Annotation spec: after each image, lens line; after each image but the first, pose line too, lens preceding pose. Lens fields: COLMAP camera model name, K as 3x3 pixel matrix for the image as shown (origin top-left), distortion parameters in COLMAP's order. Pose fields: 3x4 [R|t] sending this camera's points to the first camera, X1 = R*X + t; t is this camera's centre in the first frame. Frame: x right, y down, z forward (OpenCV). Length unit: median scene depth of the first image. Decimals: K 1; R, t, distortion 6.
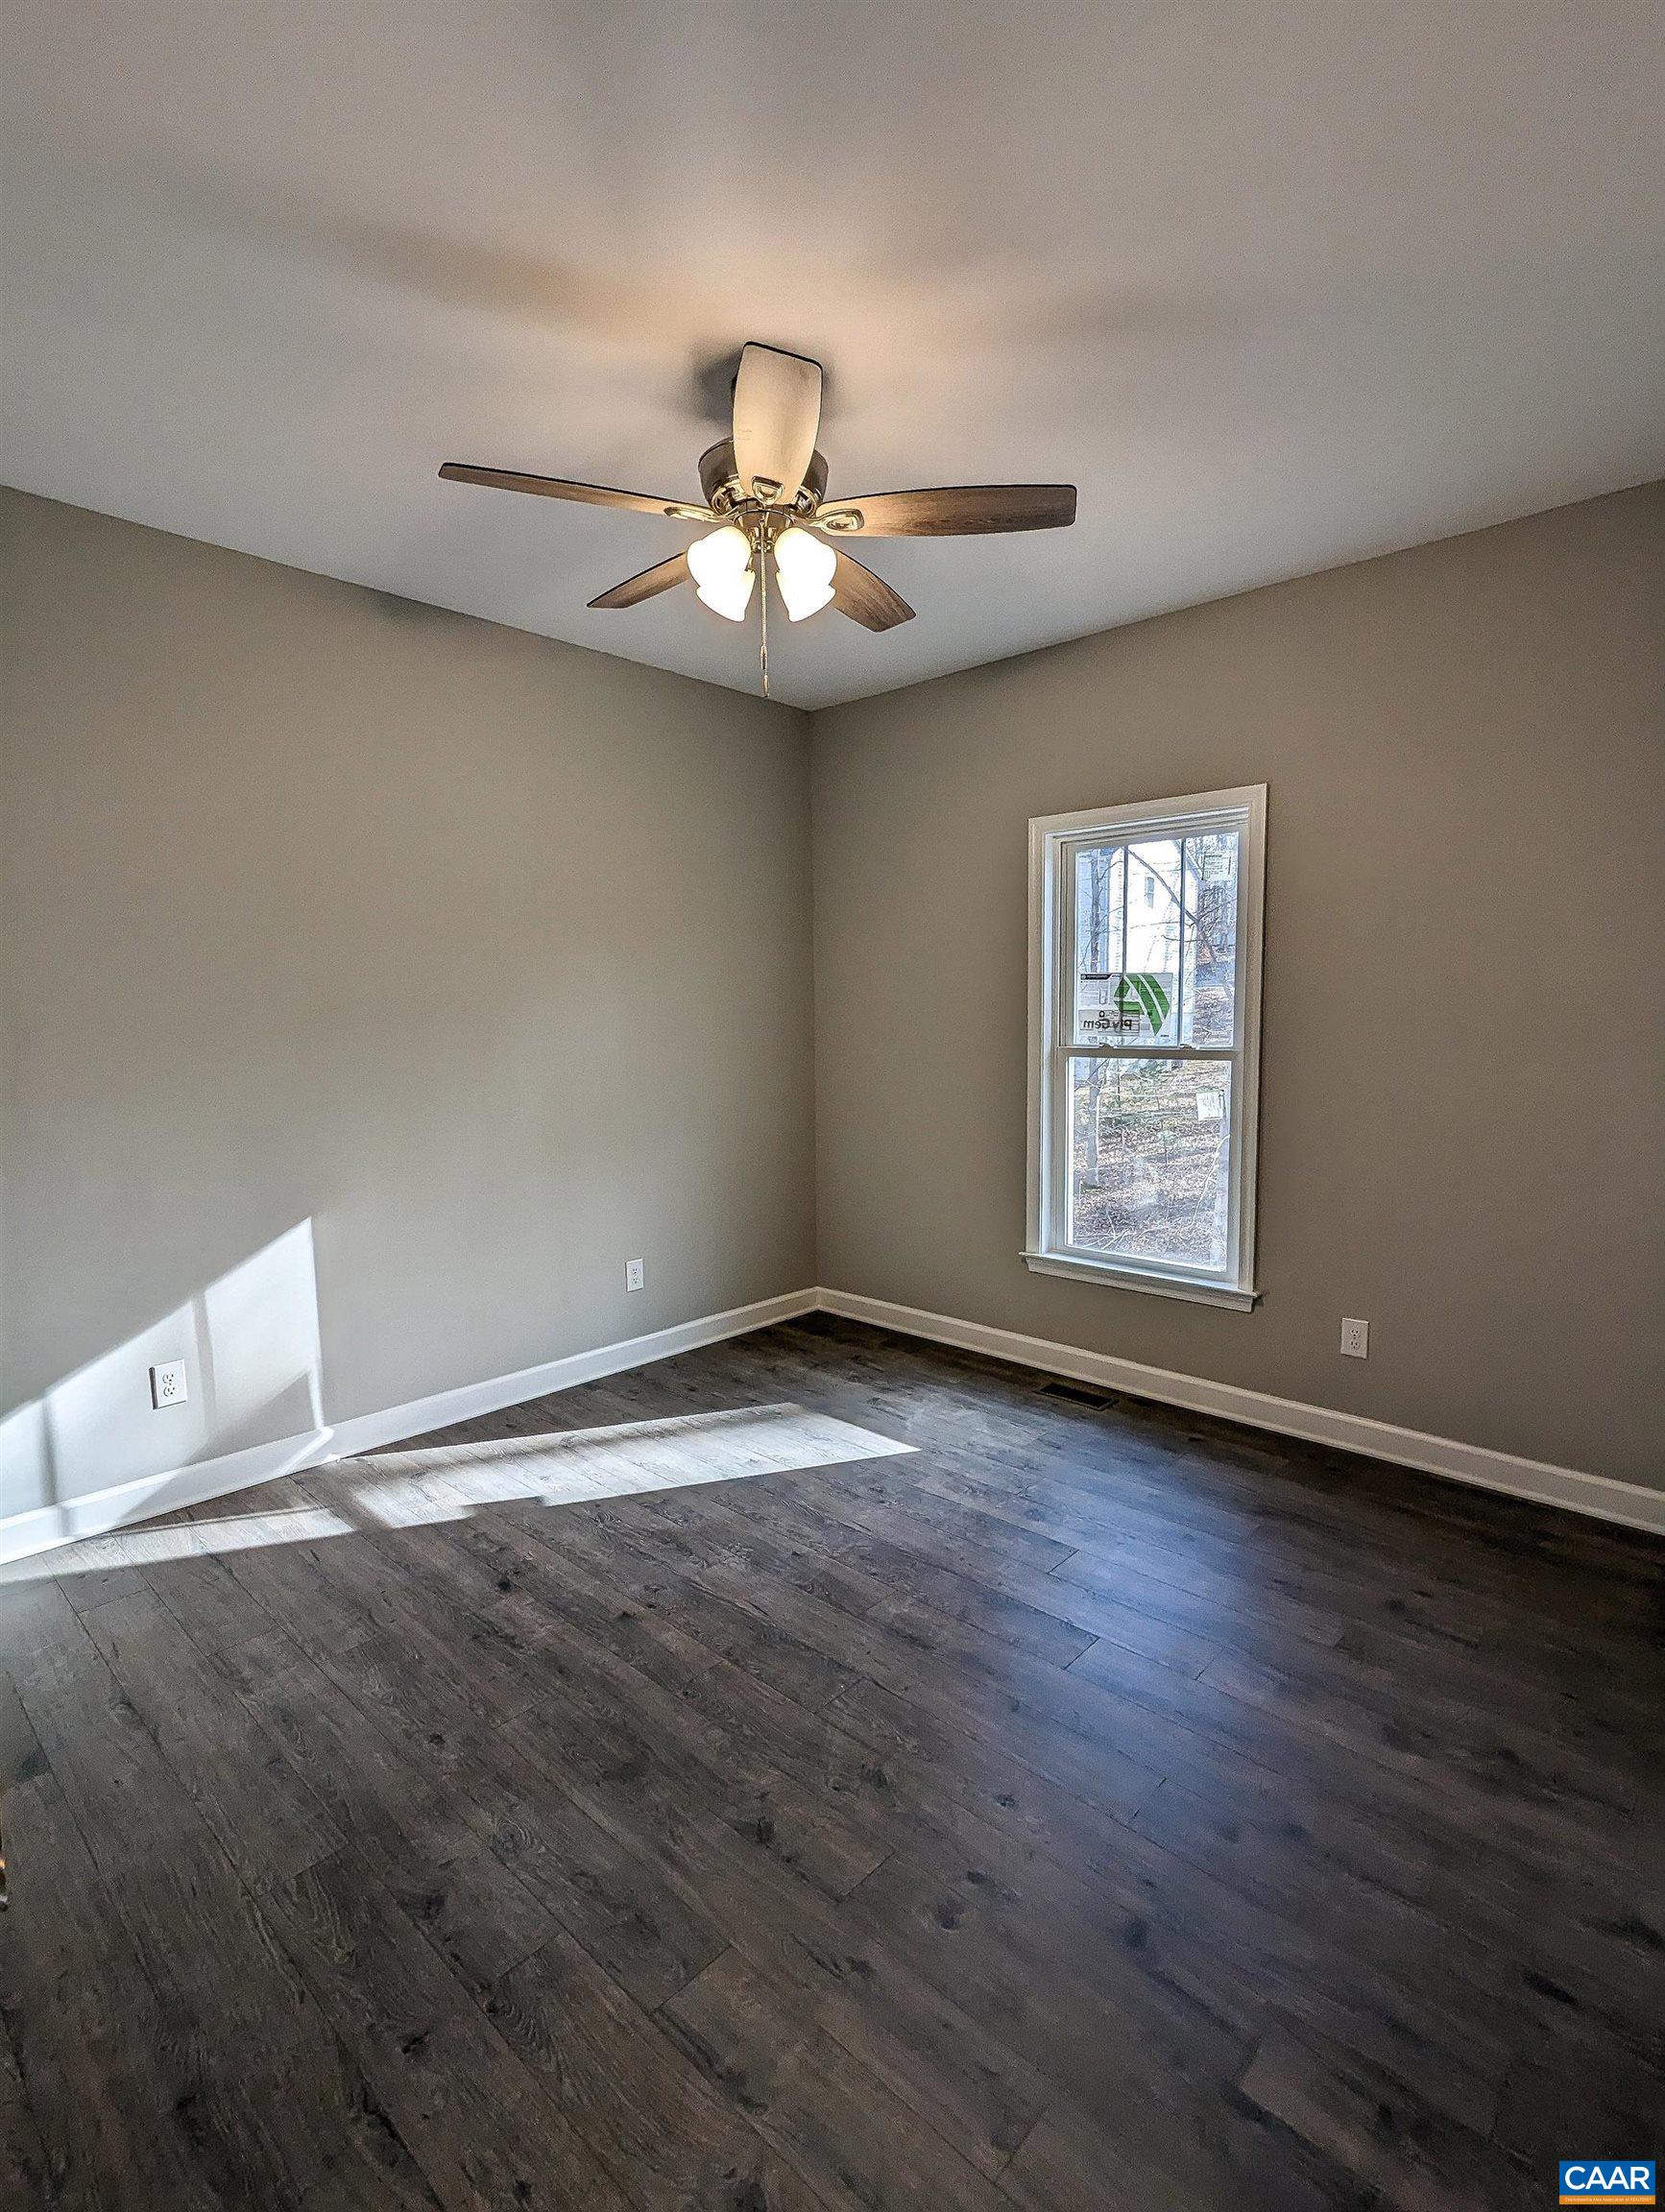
lens RADIAL K [[1050.2, 0, 830.8], [0, 1050.2, 1102.3], [0, 0, 1]] dist [0.007523, 0.000666]
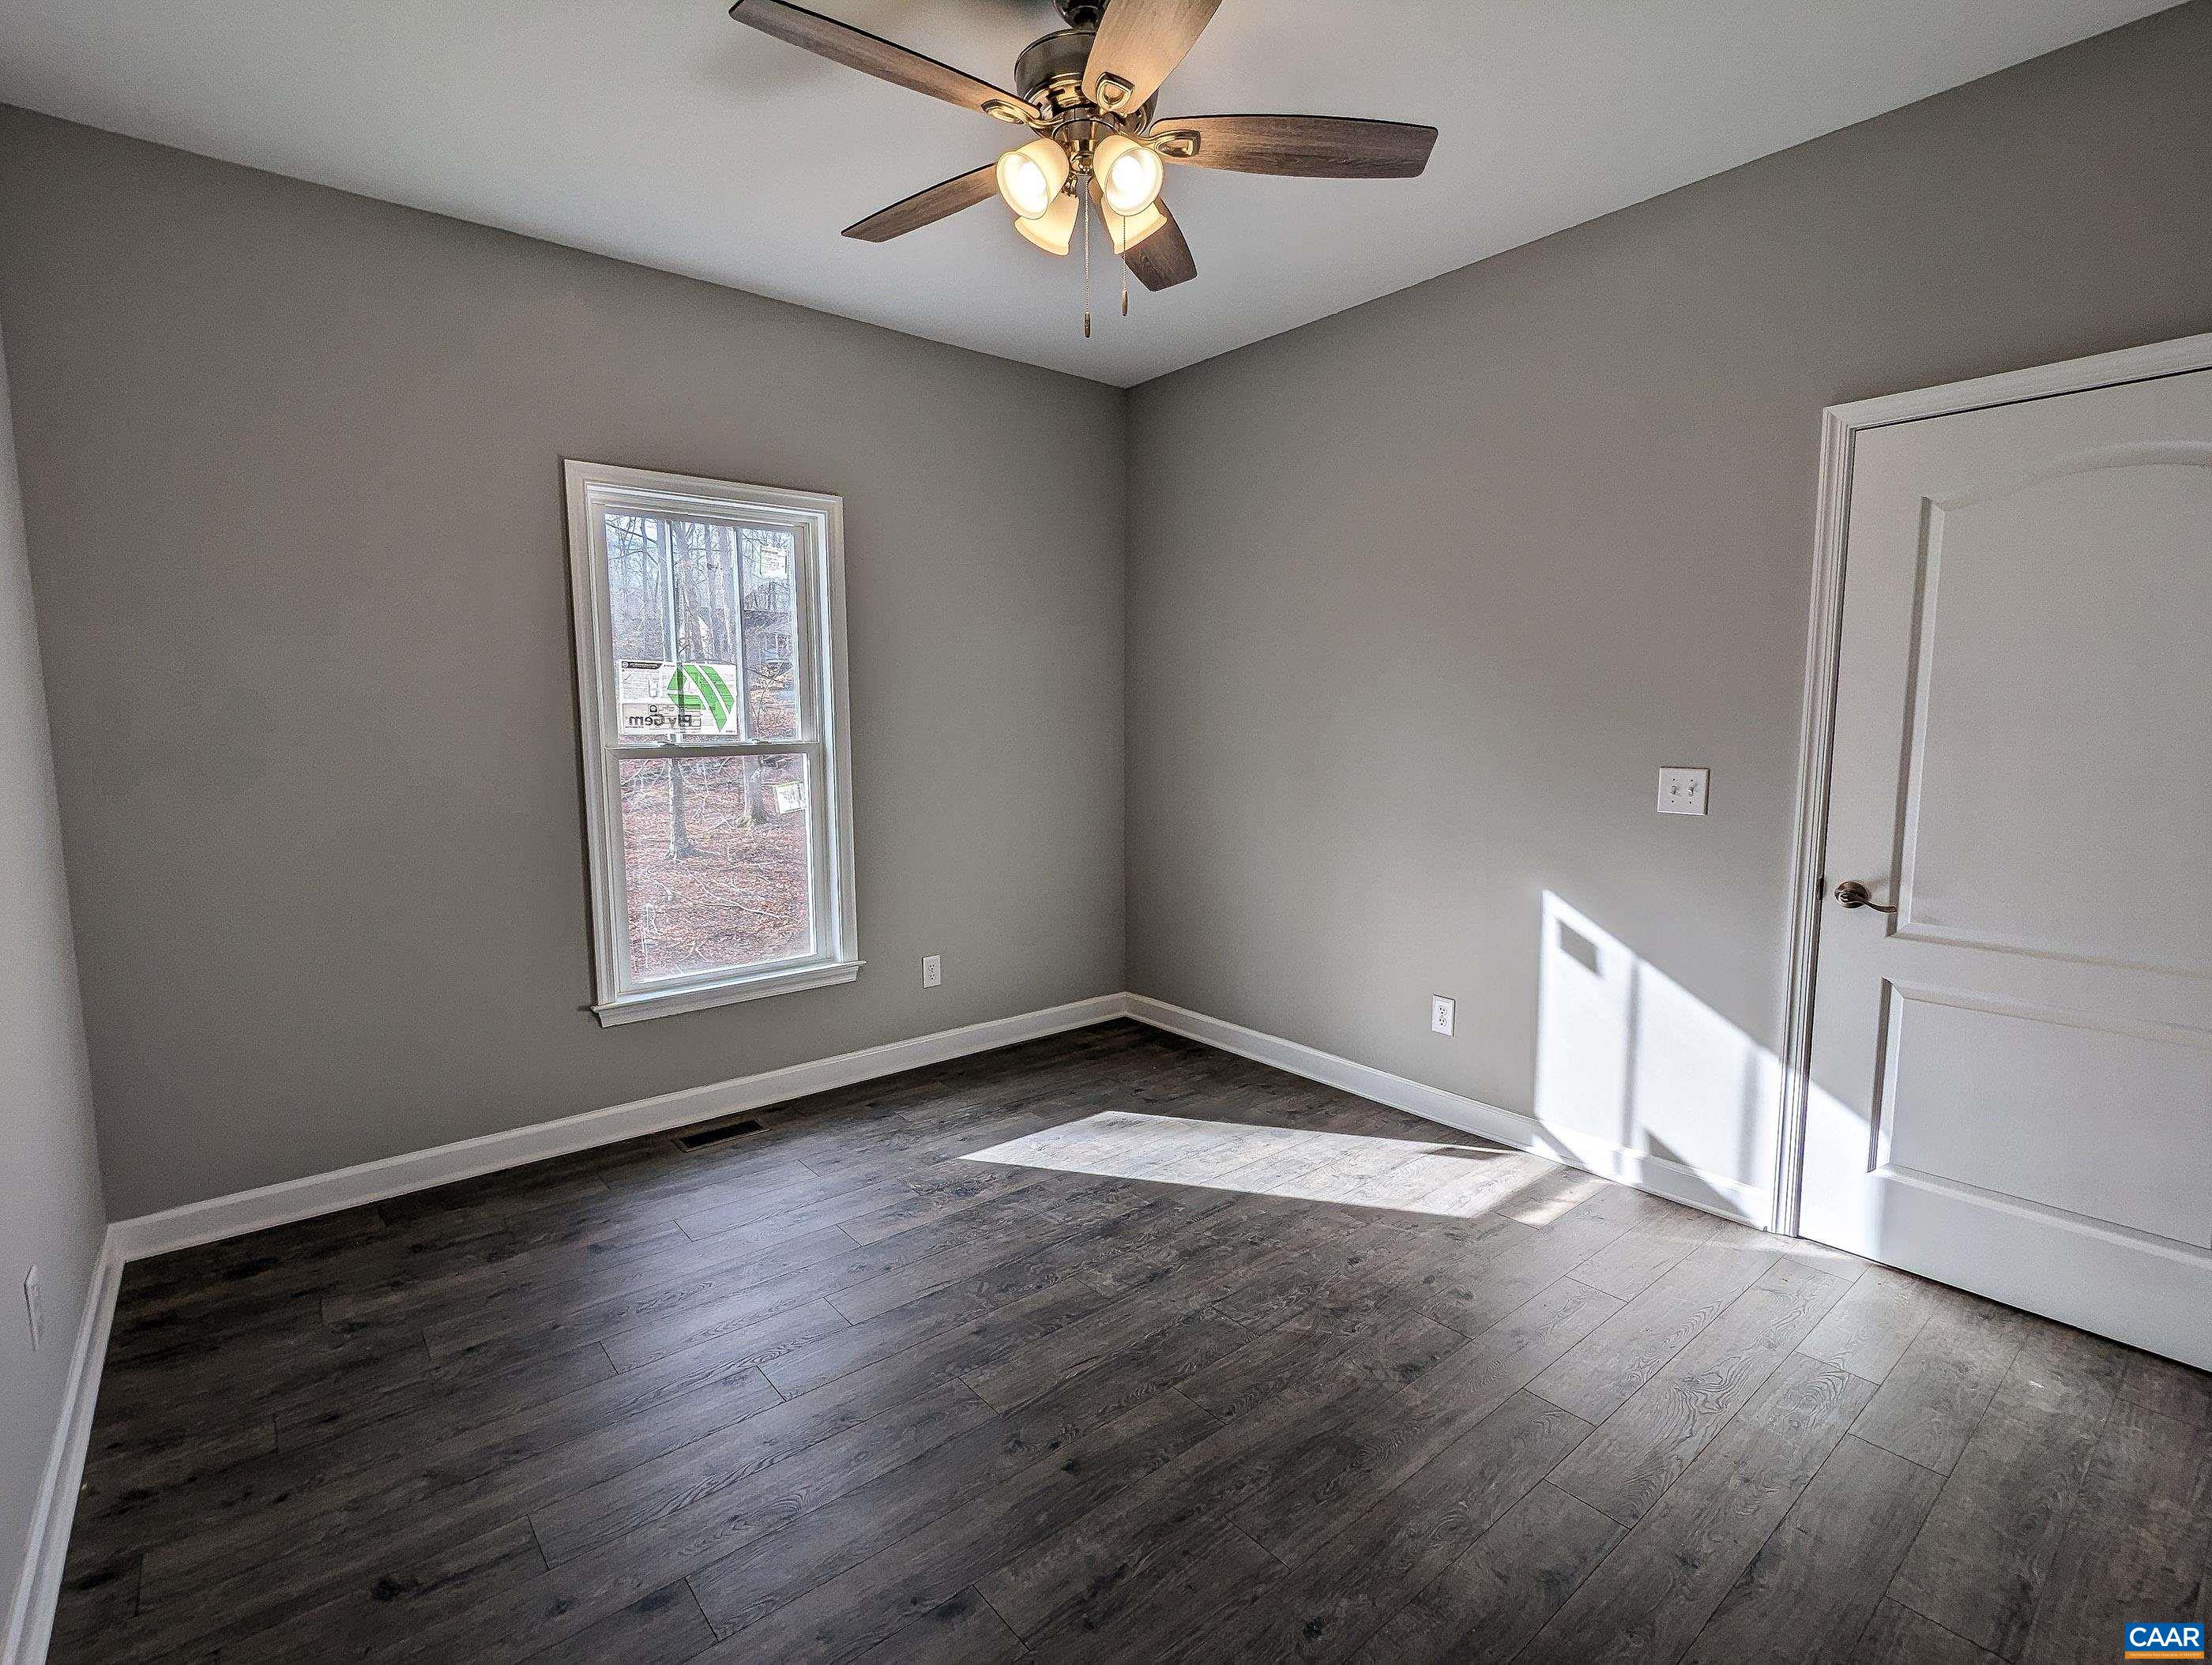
lens RADIAL K [[1050.0, 0, 1101.7], [0, 1050.0, 838.8], [0, 0, 1]] dist [0.007523, 0.000666]
pose [[0.121019, -0.108596, 0.986692, -0.709545], [0.092416, 0.990913, 0.097726, -0.034544], [-0.988339, 0.079359, 0.129955, 0.657969]]
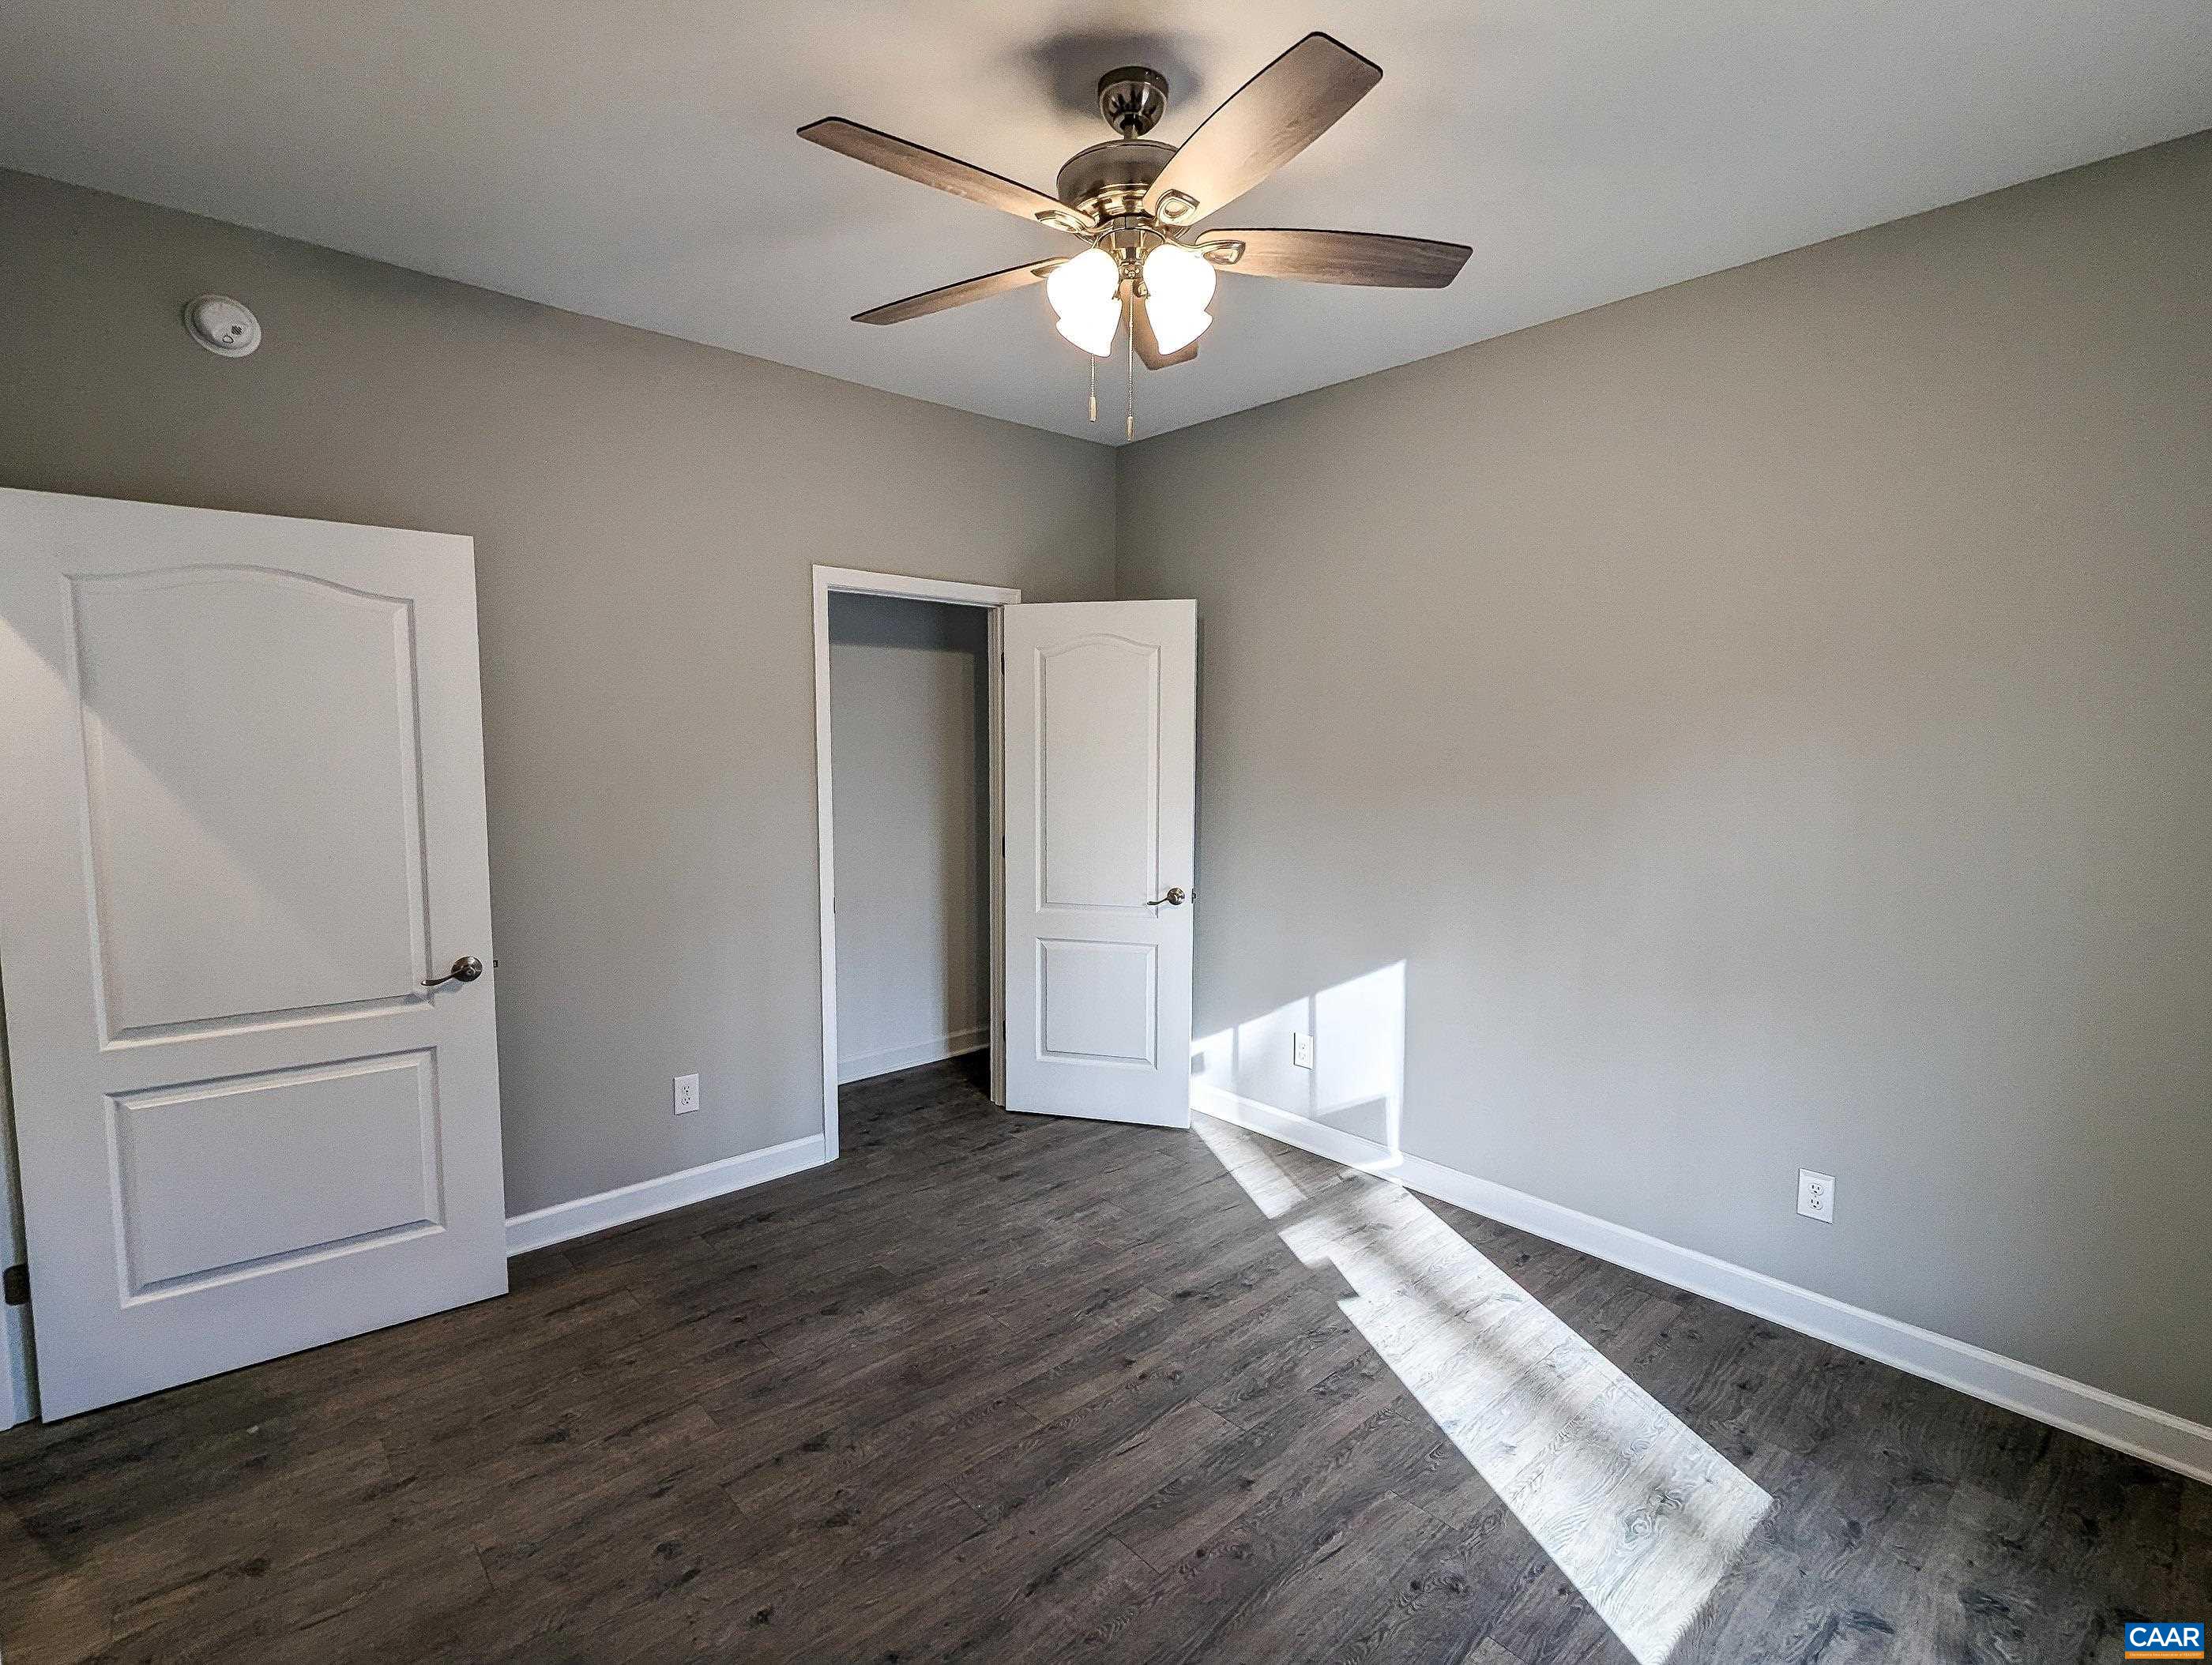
lens RADIAL K [[1050.0, 0, 1101.7], [0, 1050.0, 838.8], [0, 0, 1]] dist [0.007523, 0.000666]
pose [[-0.076568, 0.107393, -0.991264, 0.611925], [-0.097813, 0.988578, 0.114657, -0.109673], [0.992255, 0.105737, -0.065189, 0.772862]]
